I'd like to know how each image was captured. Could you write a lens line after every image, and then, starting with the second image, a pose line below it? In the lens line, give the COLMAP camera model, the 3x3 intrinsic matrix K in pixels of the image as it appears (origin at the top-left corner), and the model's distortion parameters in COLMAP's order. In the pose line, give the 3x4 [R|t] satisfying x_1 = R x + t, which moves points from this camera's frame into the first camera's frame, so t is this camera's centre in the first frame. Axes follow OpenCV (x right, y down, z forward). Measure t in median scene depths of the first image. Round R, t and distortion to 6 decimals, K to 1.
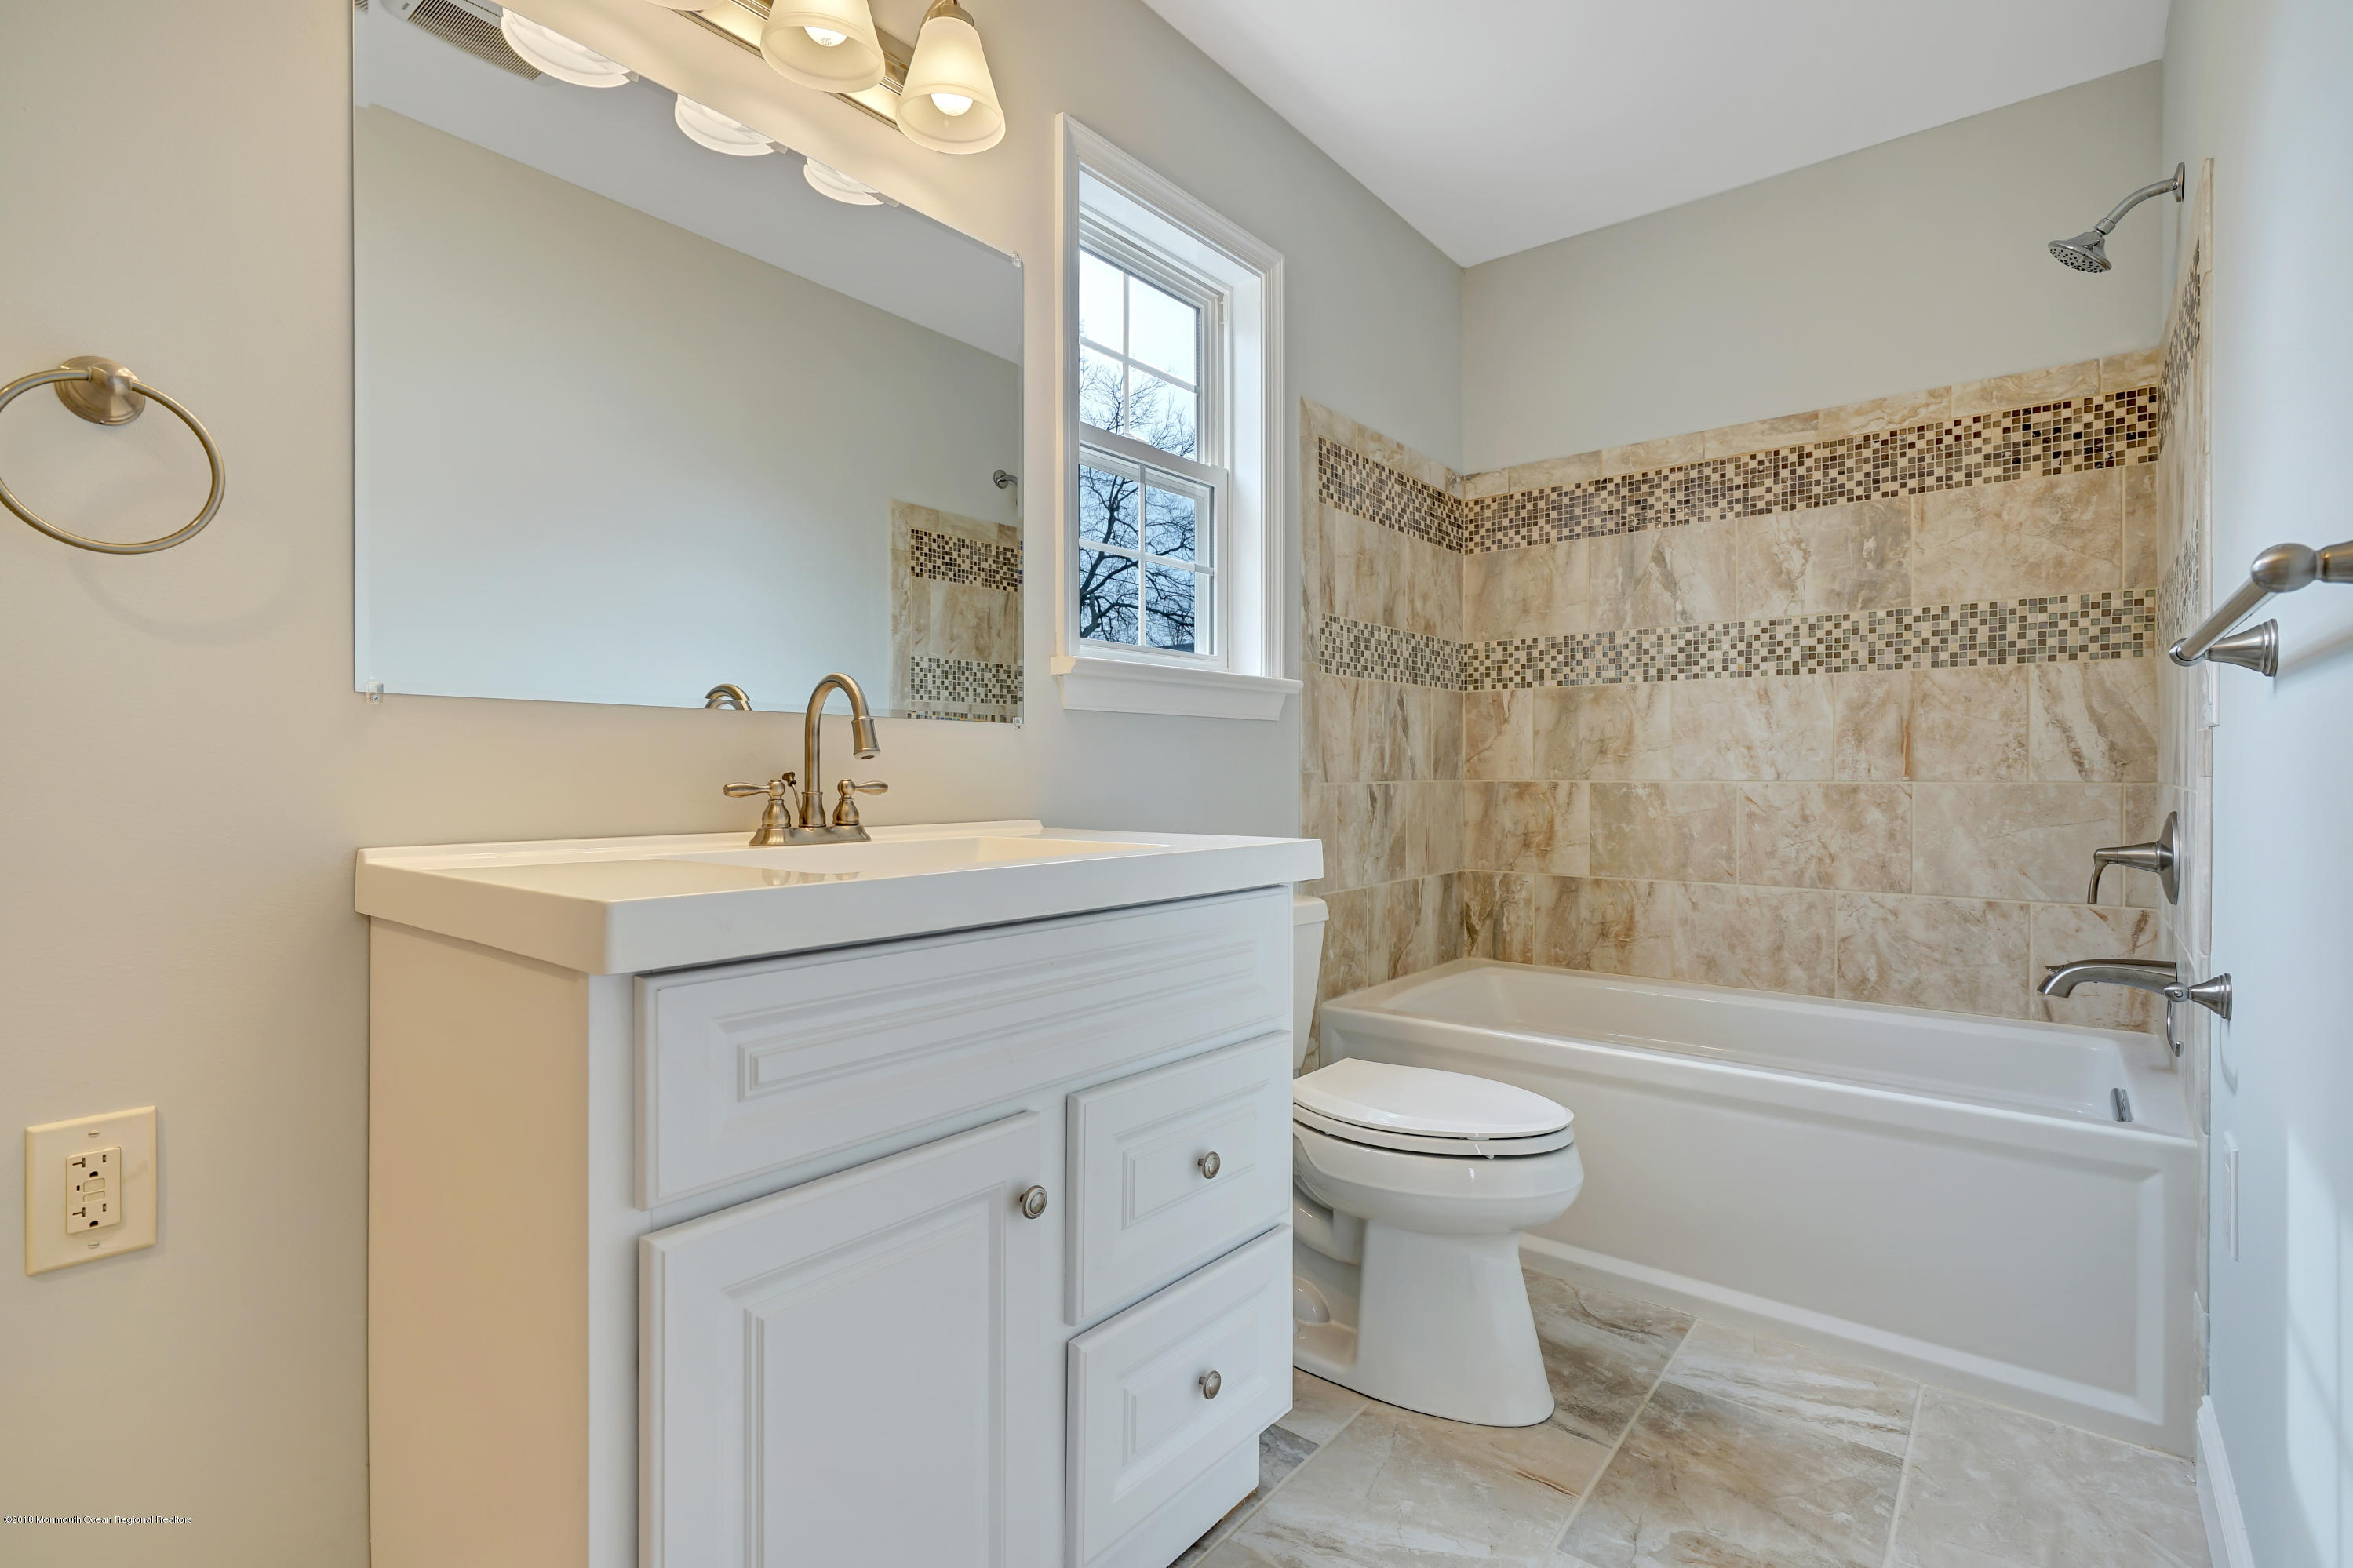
lens RADIAL K [[1103.5, 0, 1178.5], [0, 1103.5, 777.5], [0, 0, 1]] dist [-0.007468, 0.002320]
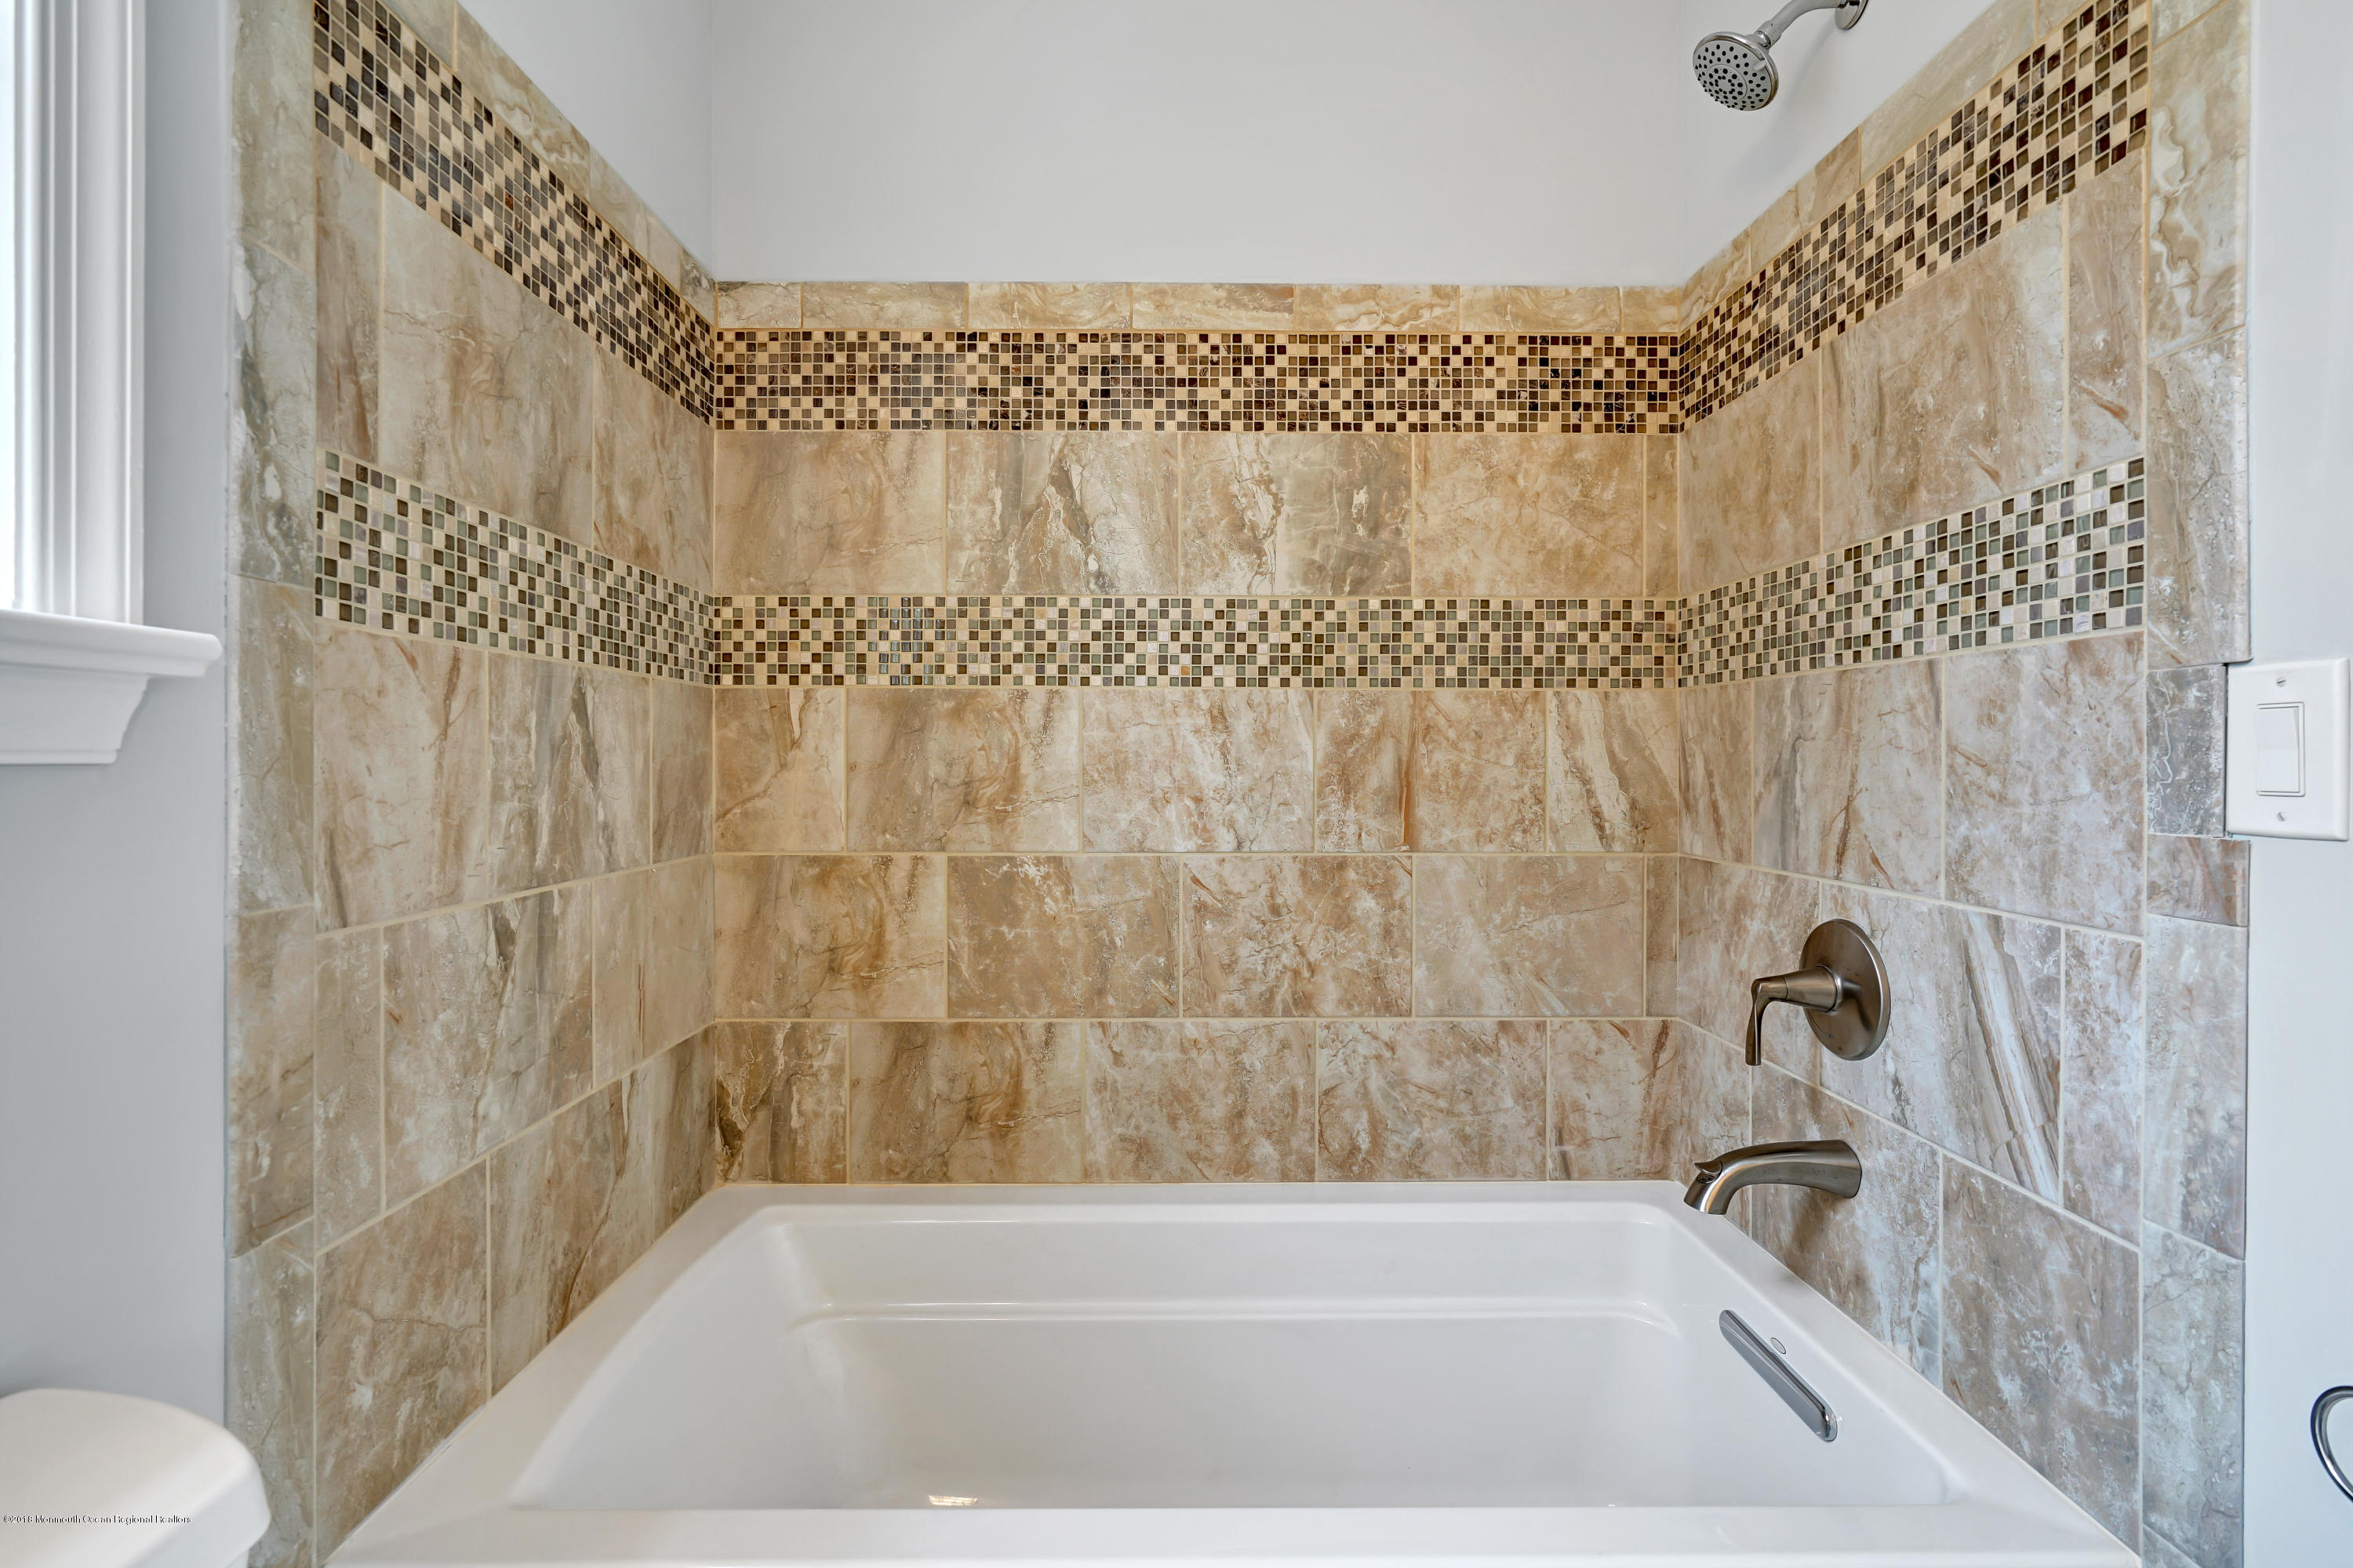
lens RADIAL K [[1103.7, 0, 1177.9], [0, 1103.7, 770.1], [0, 0, 1]] dist [-0.007468, 0.002320]
pose [[0.772989, -0.000011, 0.634420, 0.112027], [-0.000875, 0.999999, 0.001083, -0.045338], [-0.634419, -0.001392, 0.772988, 0.530075]]
